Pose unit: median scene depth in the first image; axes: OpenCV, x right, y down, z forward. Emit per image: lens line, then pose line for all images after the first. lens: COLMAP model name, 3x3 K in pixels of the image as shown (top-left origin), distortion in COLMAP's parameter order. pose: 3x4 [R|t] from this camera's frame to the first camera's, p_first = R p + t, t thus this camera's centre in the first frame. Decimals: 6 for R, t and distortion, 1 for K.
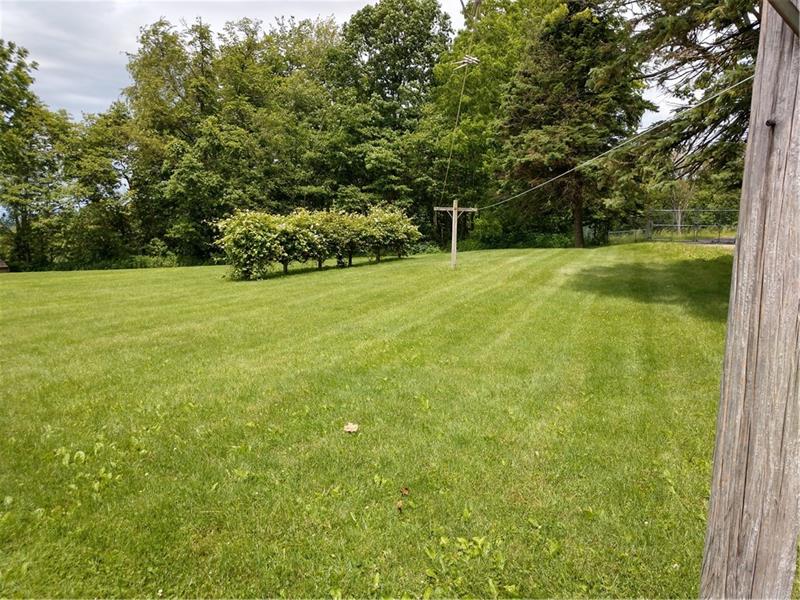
lens RADIAL K [[612.3, 0, 404.7], [0, 612.3, 300.2], [0, 0, 1]] dist [0.040827, 0.000436]
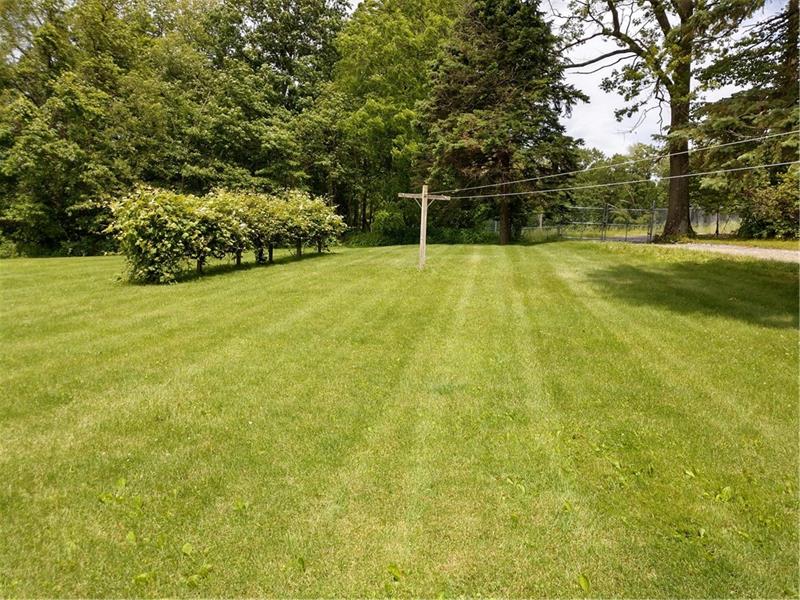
lens RADIAL K [[612.3, 0, 404.7], [0, 612.3, 300.2], [0, 0, 1]] dist [0.040827, 0.000436]
pose [[0.976388, -0.002200, 0.216012, -0.086473], [-0.000653, 0.999914, 0.013133, -0.015784], [-0.216023, -0.012964, 0.976302, 0.153839]]
